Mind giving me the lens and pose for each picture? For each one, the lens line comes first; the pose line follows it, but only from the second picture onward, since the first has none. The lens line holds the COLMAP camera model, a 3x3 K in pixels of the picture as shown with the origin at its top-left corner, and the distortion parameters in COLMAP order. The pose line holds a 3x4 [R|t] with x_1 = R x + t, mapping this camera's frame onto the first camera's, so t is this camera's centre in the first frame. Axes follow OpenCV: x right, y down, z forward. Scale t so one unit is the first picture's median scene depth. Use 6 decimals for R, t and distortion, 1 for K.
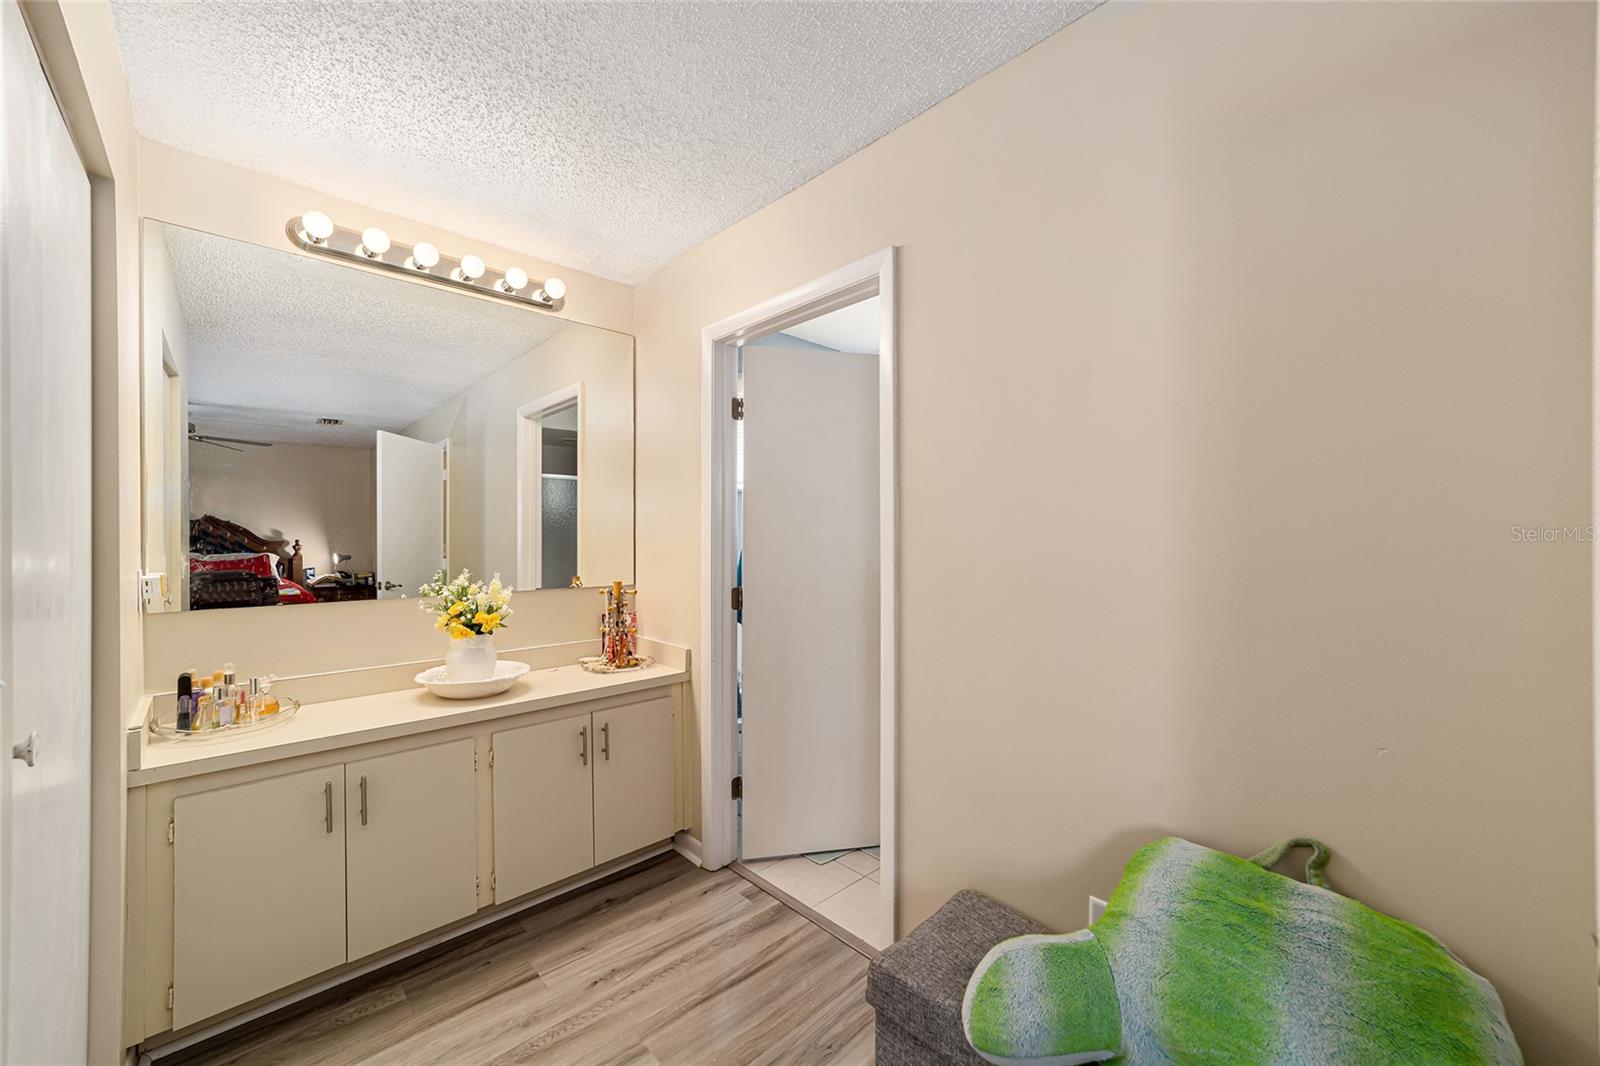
lens RADIAL K [[611.7, 0, 804.3], [0, 611.7, 527.0], [0, 0, 1]] dist [0.001114, 0.000228]
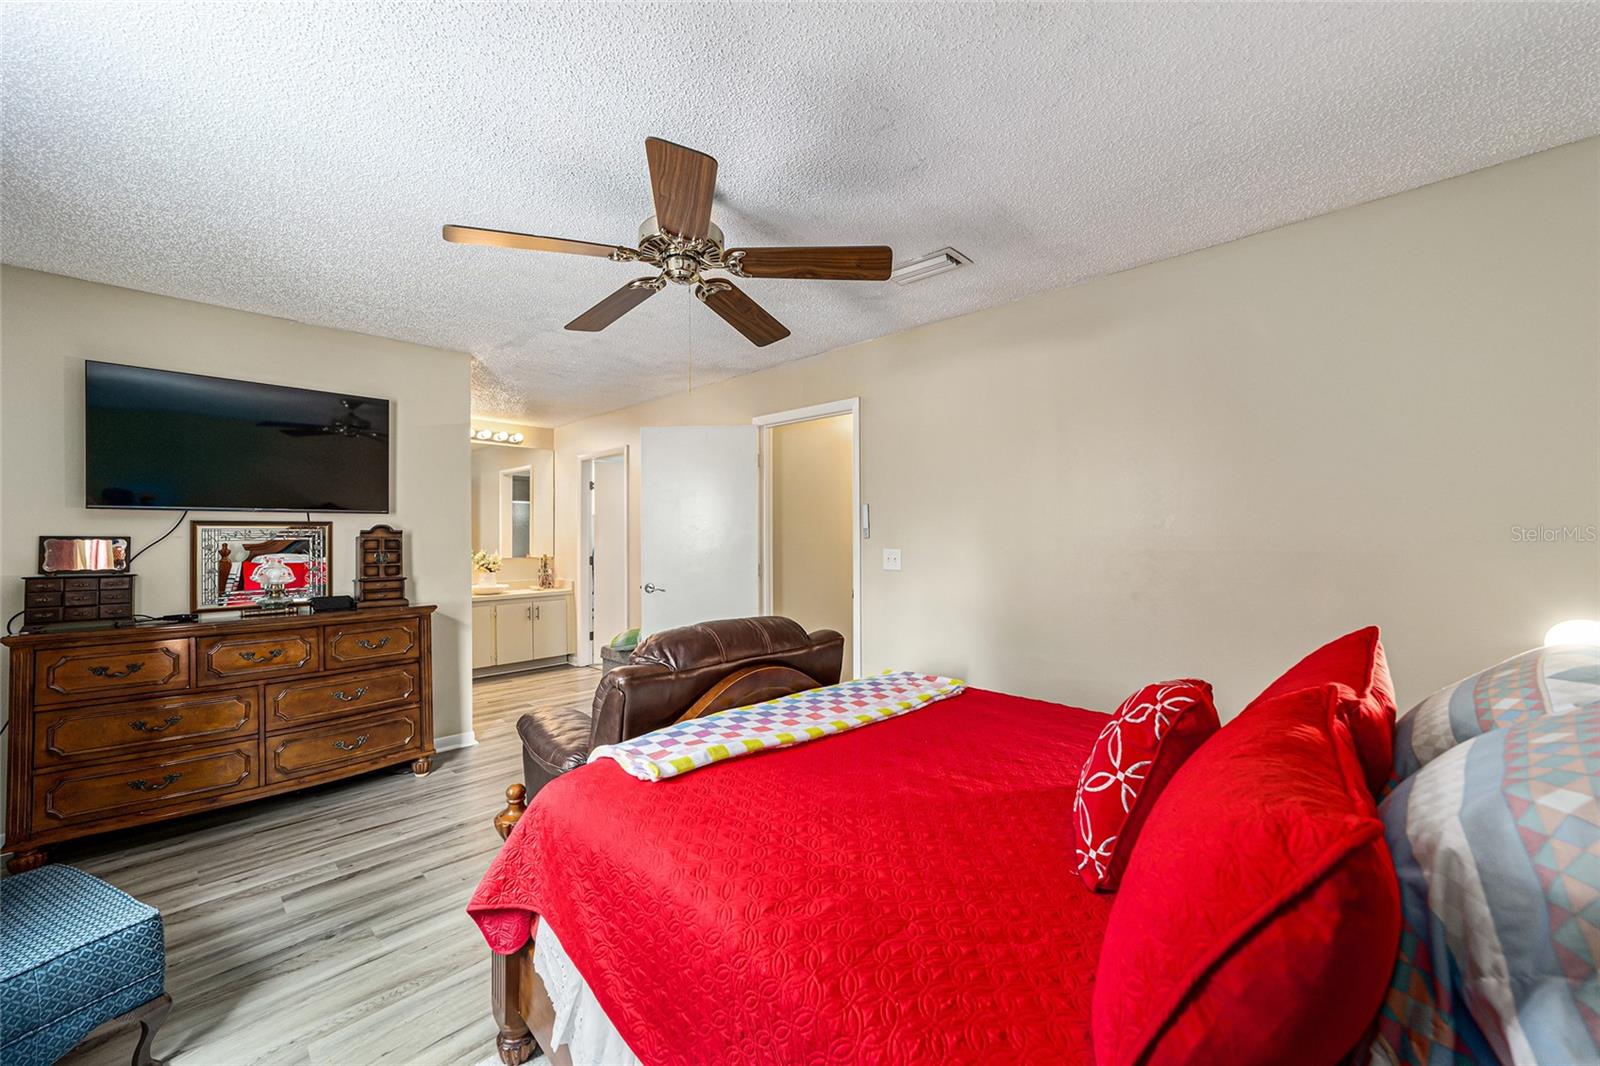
lens RADIAL K [[618.3, 0, 795.7], [0, 618.3, 533.0], [0, 0, 1]] dist [-0.000278, 0.000689]
pose [[0.999500, 0.002372, 0.031539, 0.648700], [-0.002673, 0.999951, 0.009494, -0.024101], [-0.031515, -0.009573, 0.999457, -1.572504]]
